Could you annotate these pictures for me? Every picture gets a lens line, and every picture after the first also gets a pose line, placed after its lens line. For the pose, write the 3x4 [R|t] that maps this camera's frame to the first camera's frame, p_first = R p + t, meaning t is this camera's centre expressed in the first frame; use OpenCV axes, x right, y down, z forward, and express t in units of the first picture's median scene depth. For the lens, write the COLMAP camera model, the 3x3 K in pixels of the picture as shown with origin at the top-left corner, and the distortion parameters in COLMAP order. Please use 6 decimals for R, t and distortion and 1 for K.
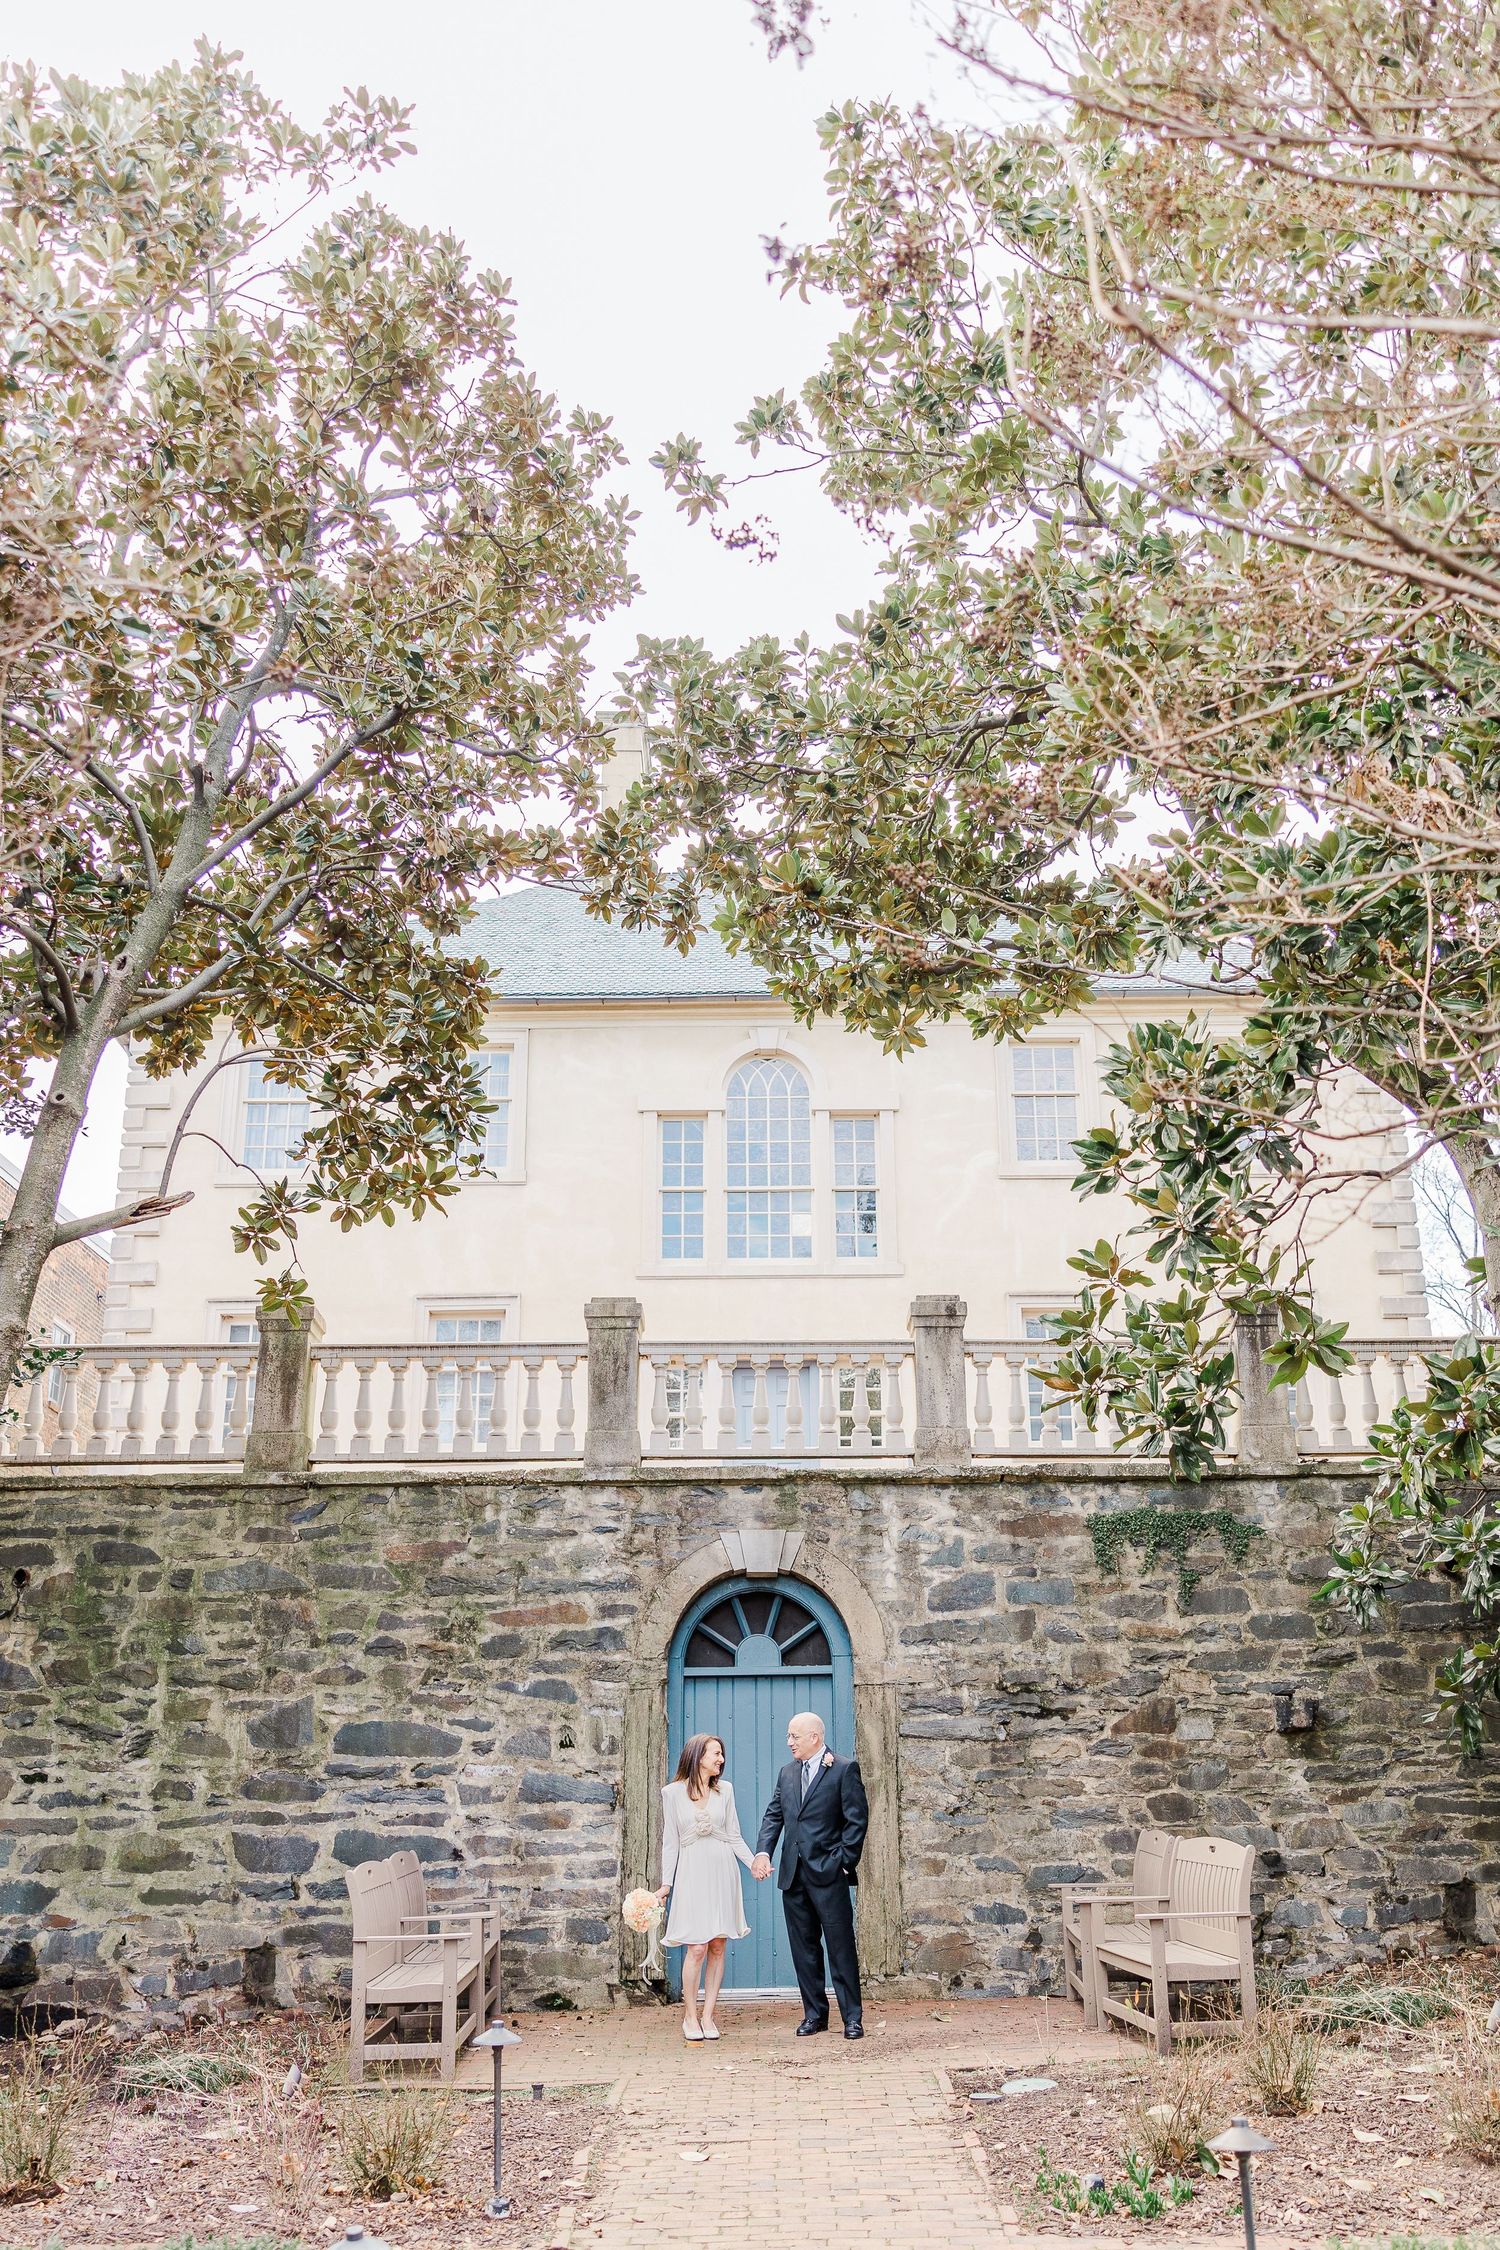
lens RADIAL K [[1946.3, 0, 817.9], [0, 1946.3, 1244.1], [0, 0, 1]] dist [0.000008, 0.001668]
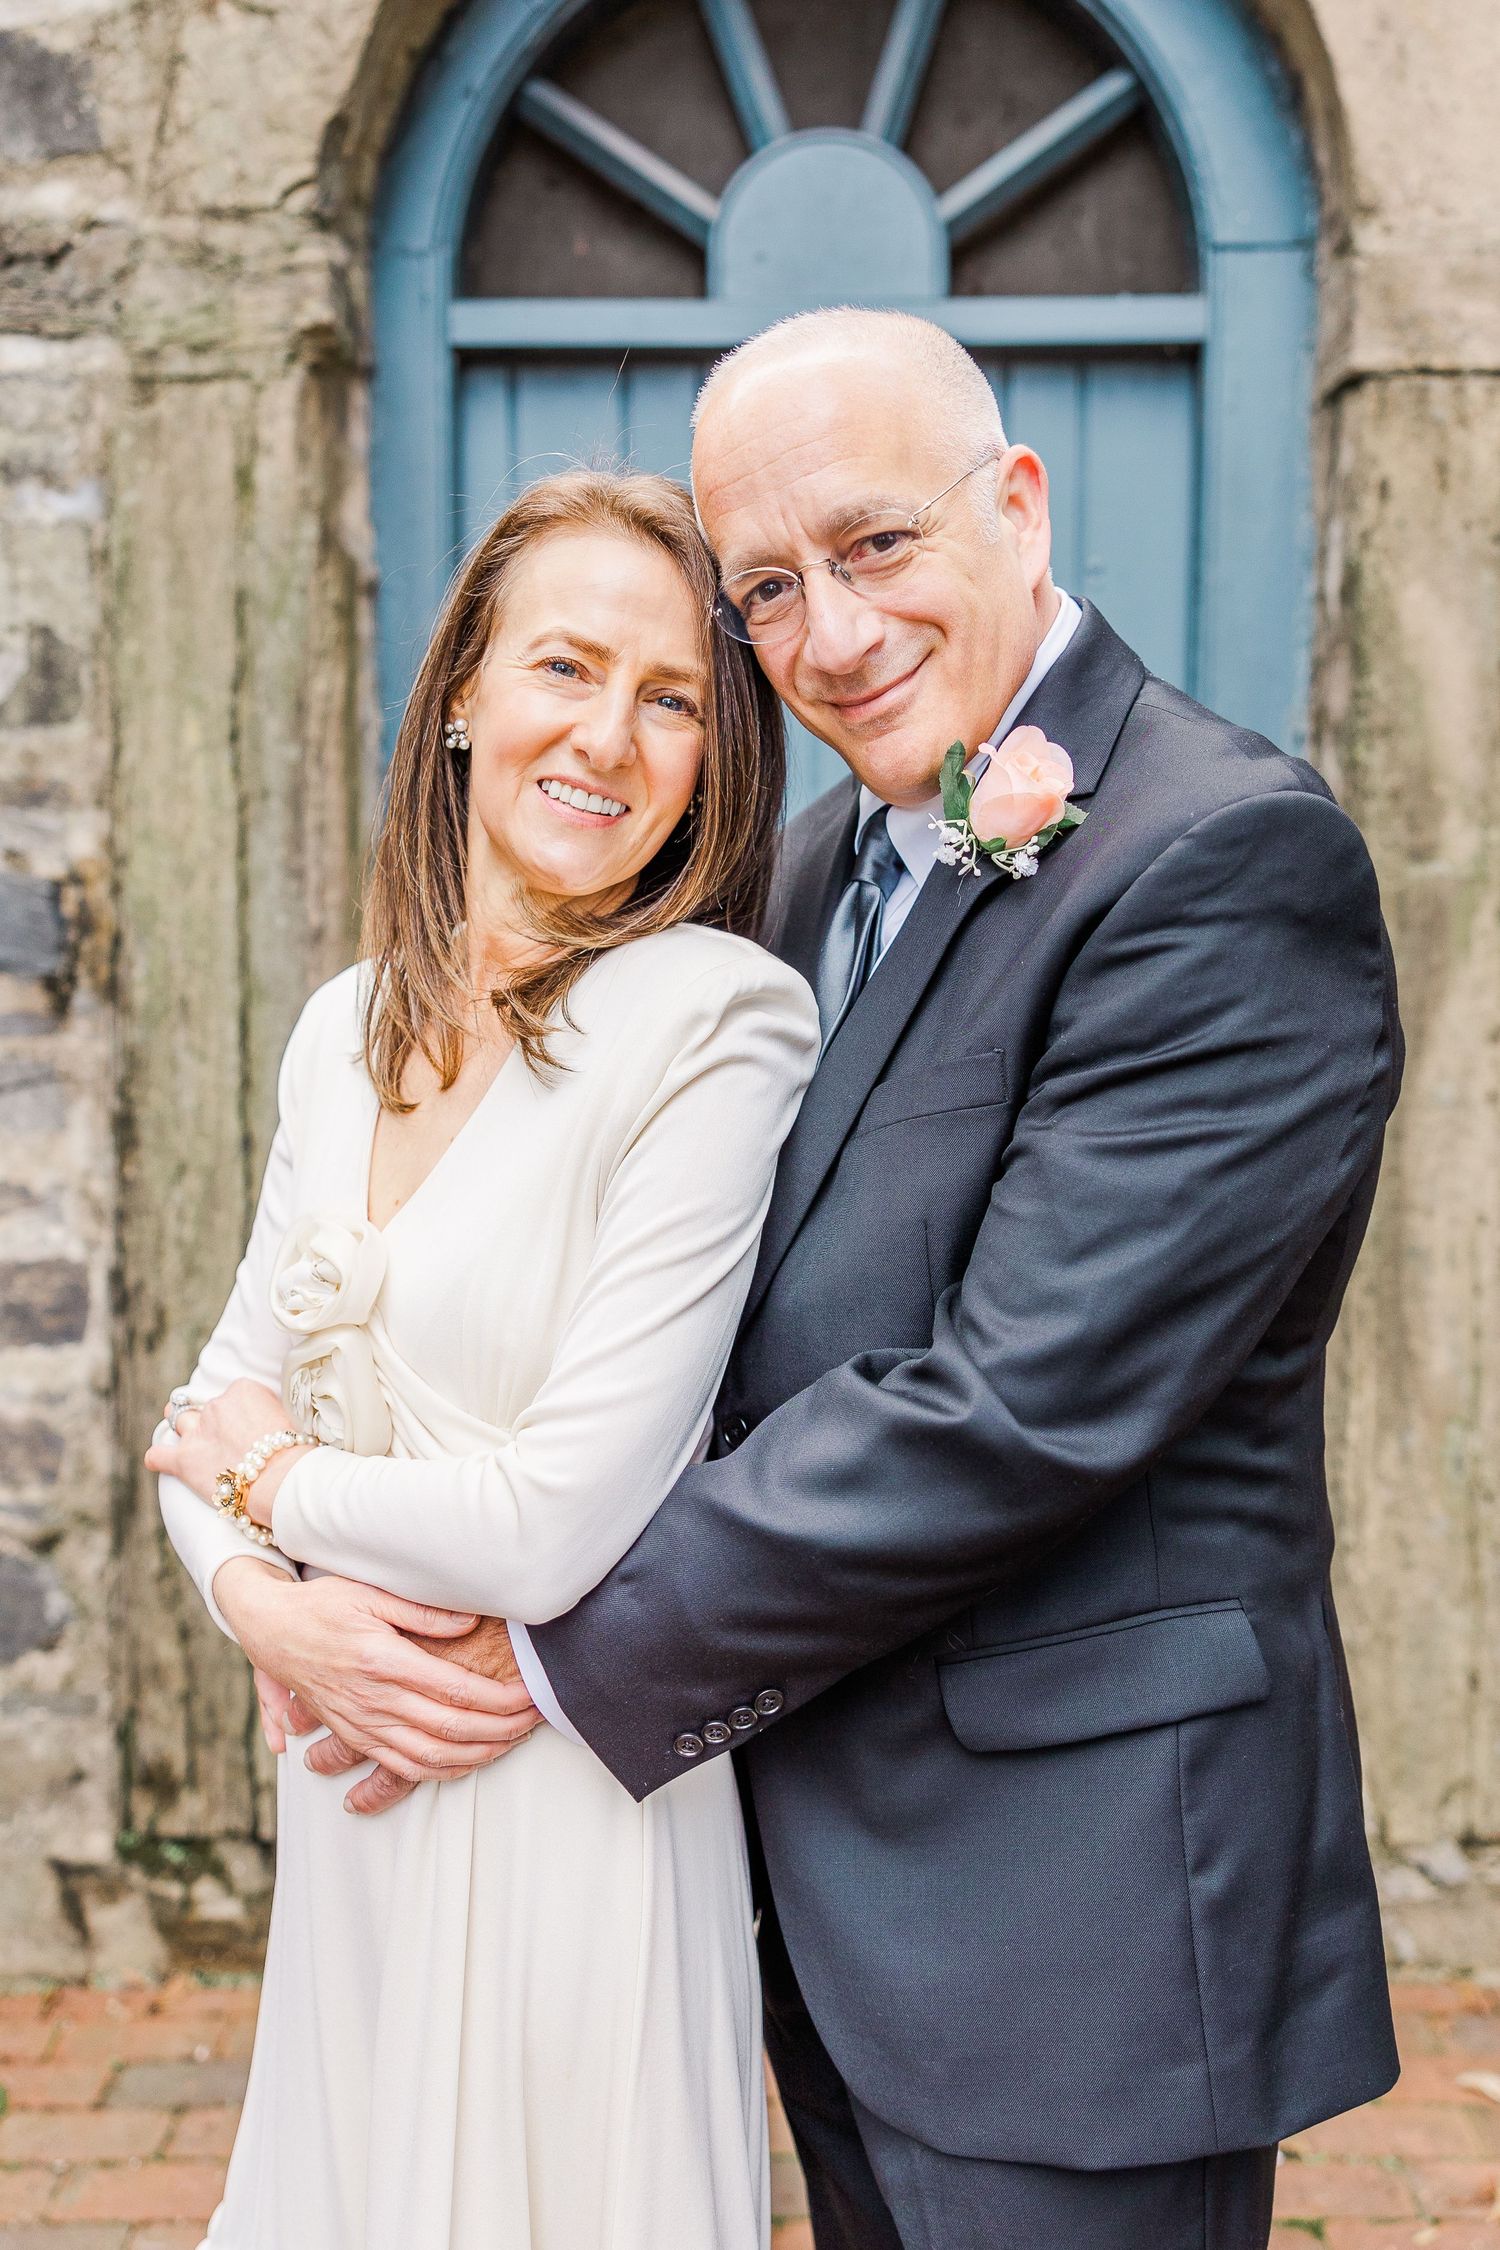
lens RADIAL K [[1896.0, 0, 728.9], [0, 1896.0, 1057.7], [0, 0, 1]] dist [0.007573, -0.002628]
pose [[0.998891, 0.020213, -0.042529, -0.031326], [-0.002079, 0.921233, 0.389006, 0.217069], [0.047042, -0.388486, 0.920253, 0.809602]]
